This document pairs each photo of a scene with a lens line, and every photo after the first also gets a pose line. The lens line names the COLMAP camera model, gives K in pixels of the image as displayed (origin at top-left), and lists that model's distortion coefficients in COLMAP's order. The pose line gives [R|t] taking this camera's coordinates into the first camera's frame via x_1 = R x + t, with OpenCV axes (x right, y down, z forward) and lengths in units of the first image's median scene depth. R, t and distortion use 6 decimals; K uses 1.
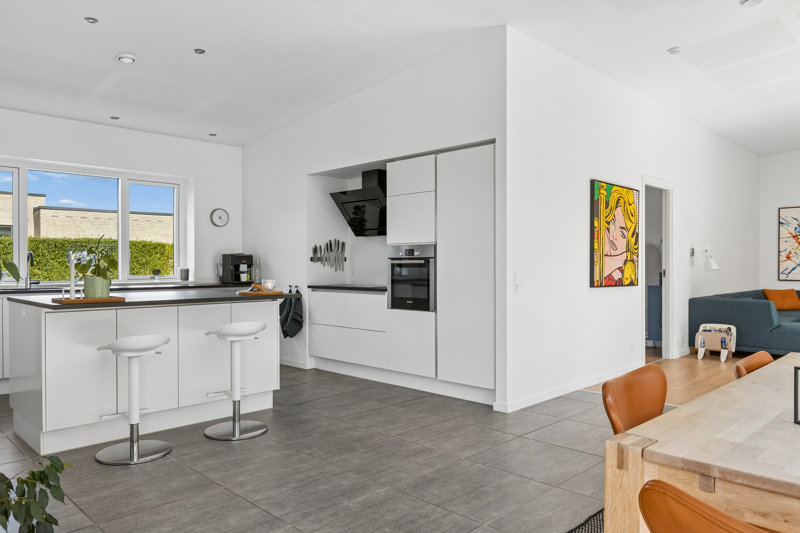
lens RADIAL K [[569.6, 0, 400.0], [0, 569.6, 272.7], [0, 0, 1]] dist [0.003073, -0.002362]
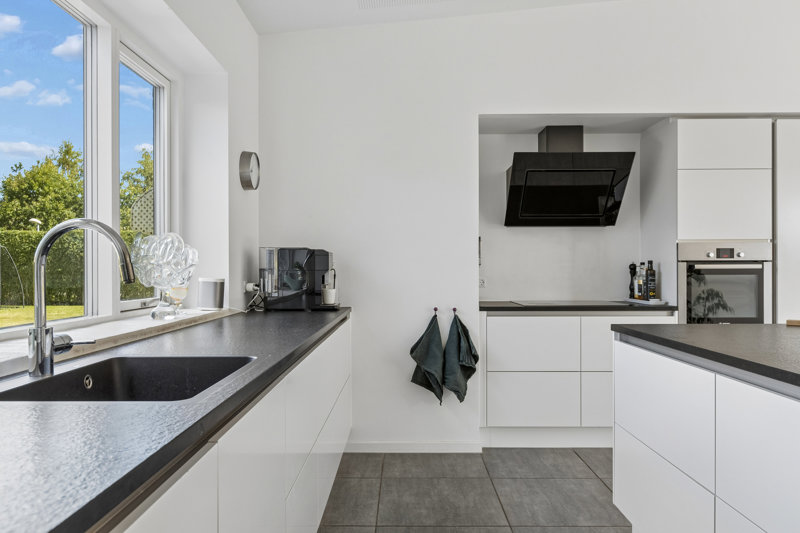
lens RADIAL K [[600.4, 0, 401.6], [0, 600.4, 268.9], [0, 0, 1]] dist [0.005225, 0.000394]
pose [[0.705248, -0.002308, 0.708957, -0.634375], [0.007145, 0.999967, -0.003852, -0.013167], [-0.708924, 0.007782, 0.705241, 0.619784]]
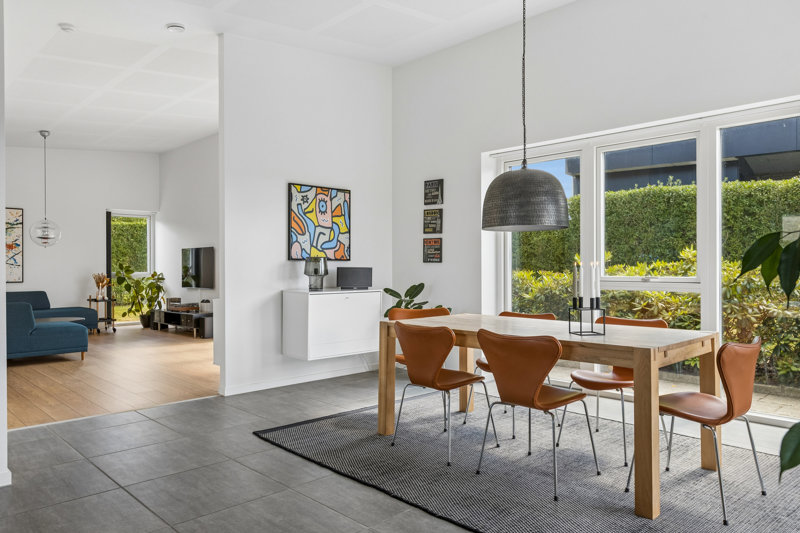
lens RADIAL K [[569.6, 0, 400.0], [0, 569.6, 272.7], [0, 0, 1]] dist [0.003073, -0.002362]
pose [[0.008720, -0.008635, 0.999925, -0.327265], [0.009353, 0.999920, 0.008553, -0.003007], [-0.999918, 0.009277, 0.008800, 0.364790]]
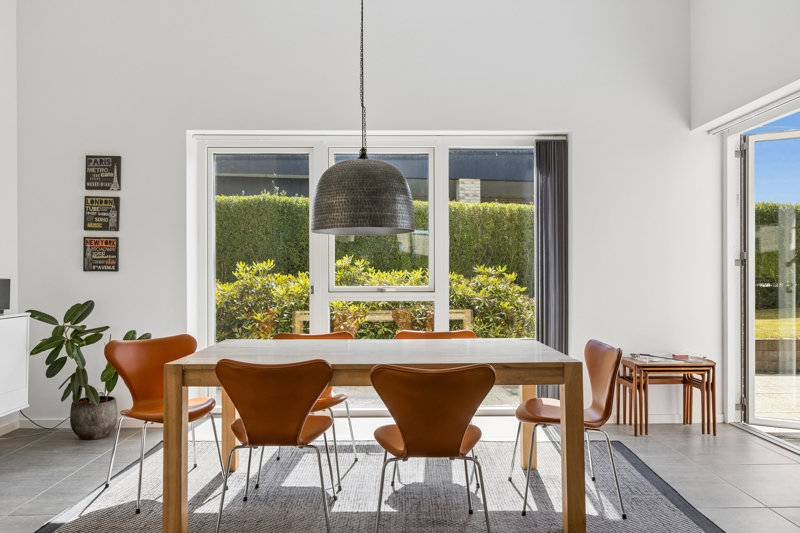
lens RADIAL K [[569.6, 0, 400.0], [0, 569.6, 272.7], [0, 0, 1]] dist [0.003073, -0.002362]
pose [[-0.724496, 0.004128, 0.689267, -0.106685], [0.009420, 0.999948, 0.003912, -0.008567], [-0.689215, 0.009327, -0.724497, 0.561398]]
